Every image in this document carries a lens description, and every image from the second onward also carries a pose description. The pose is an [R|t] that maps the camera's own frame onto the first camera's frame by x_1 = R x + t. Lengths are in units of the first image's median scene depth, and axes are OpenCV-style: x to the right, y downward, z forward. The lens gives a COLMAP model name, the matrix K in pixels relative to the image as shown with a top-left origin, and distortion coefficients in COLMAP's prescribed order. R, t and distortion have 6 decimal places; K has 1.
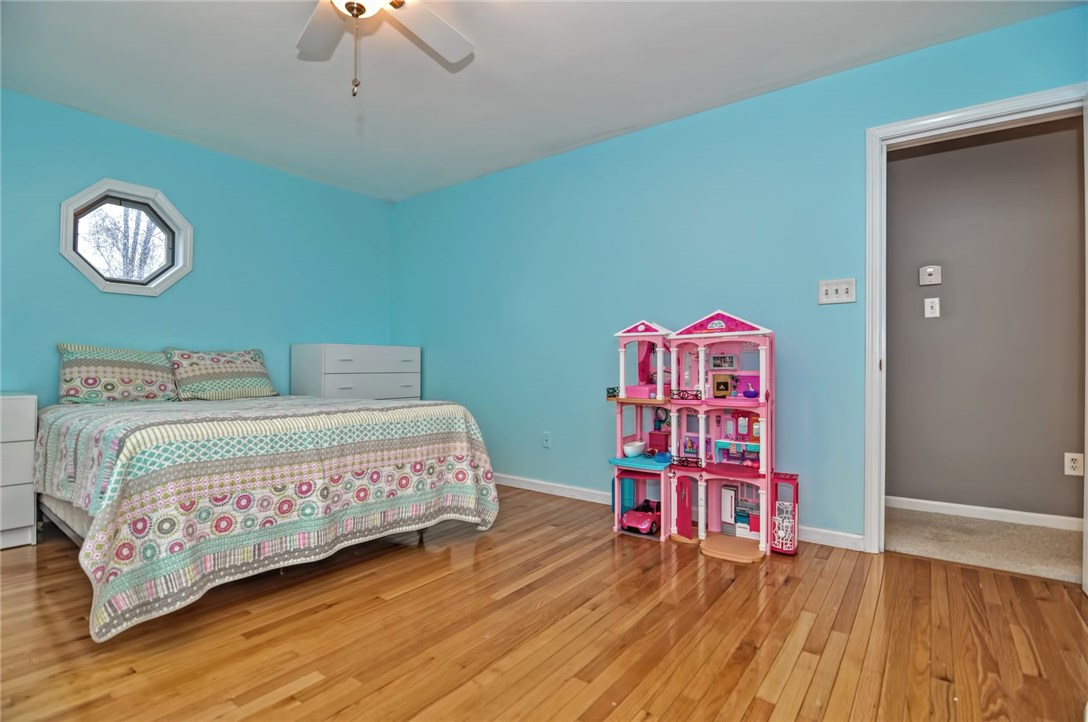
lens RADIAL K [[532.5, 0, 539.5], [0, 532.5, 364.0], [0, 0, 1]] dist [-0.000404, -0.014200]
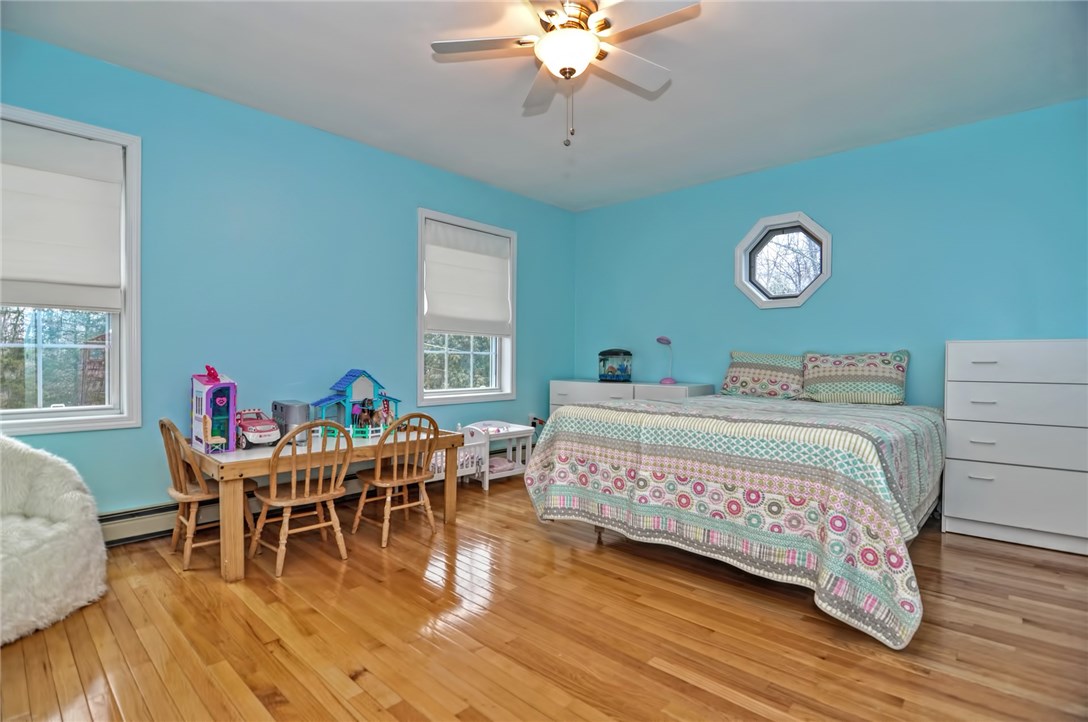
lens RADIAL K [[547.0, 0, 541.4], [0, 547.0, 358.2], [0, 0, 1]] dist [0.000466, 0.000052]
pose [[-0.132917, -0.006497, -0.991106, 0.654487], [-0.003481, 0.999975, -0.006088, -0.010674], [0.991121, 0.002641, -0.132936, 0.810302]]
